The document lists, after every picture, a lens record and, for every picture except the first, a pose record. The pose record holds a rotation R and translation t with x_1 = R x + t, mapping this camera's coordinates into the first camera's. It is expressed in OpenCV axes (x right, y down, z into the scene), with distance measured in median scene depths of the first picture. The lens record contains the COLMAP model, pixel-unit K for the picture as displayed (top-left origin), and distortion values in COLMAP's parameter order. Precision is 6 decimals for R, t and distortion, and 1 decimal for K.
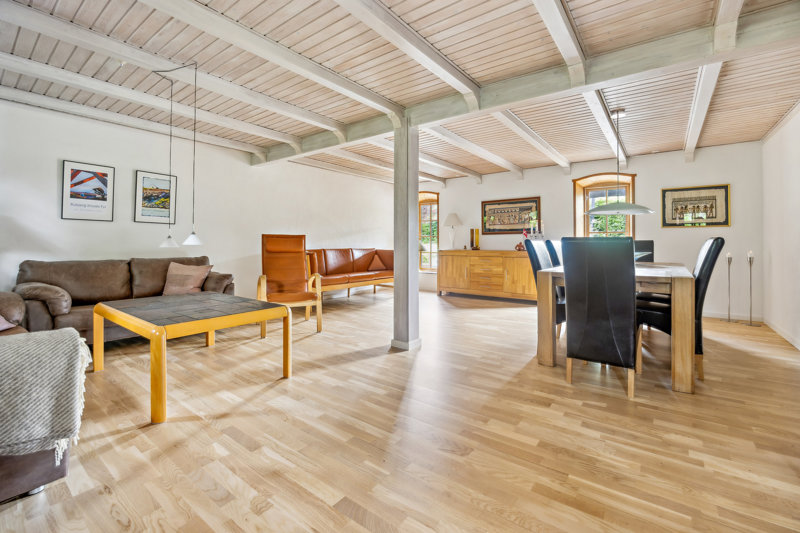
lens RADIAL K [[355.3, 0, 391.3], [0, 355.3, 242.6], [0, 0, 1]] dist [-0.000535, 0.000092]
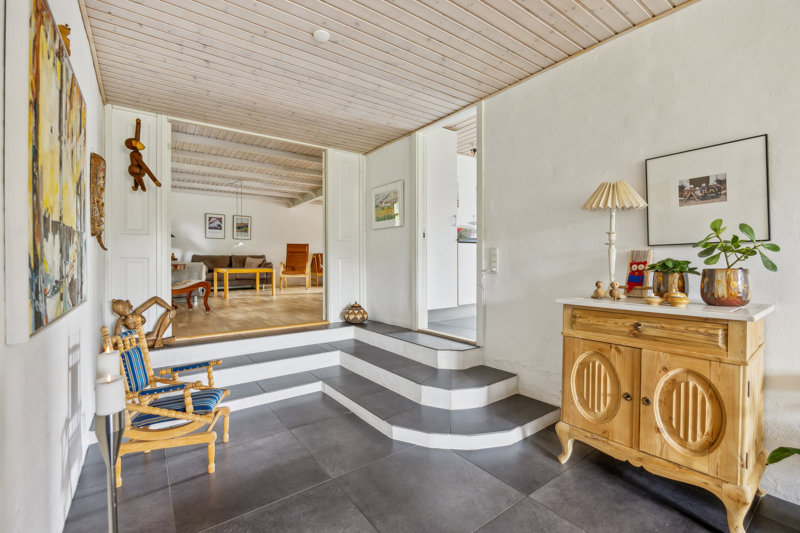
lens RADIAL K [[355.3, 0, 400.1], [0, 355.3, 264.8], [0, 0, 1]] dist [-0.000535, 0.000092]
pose [[0.959717, -0.002800, -0.280954, 0.917471], [0.008092, 0.999811, 0.017677, 0.074391], [0.280851, -0.019239, 0.959558, -0.853955]]
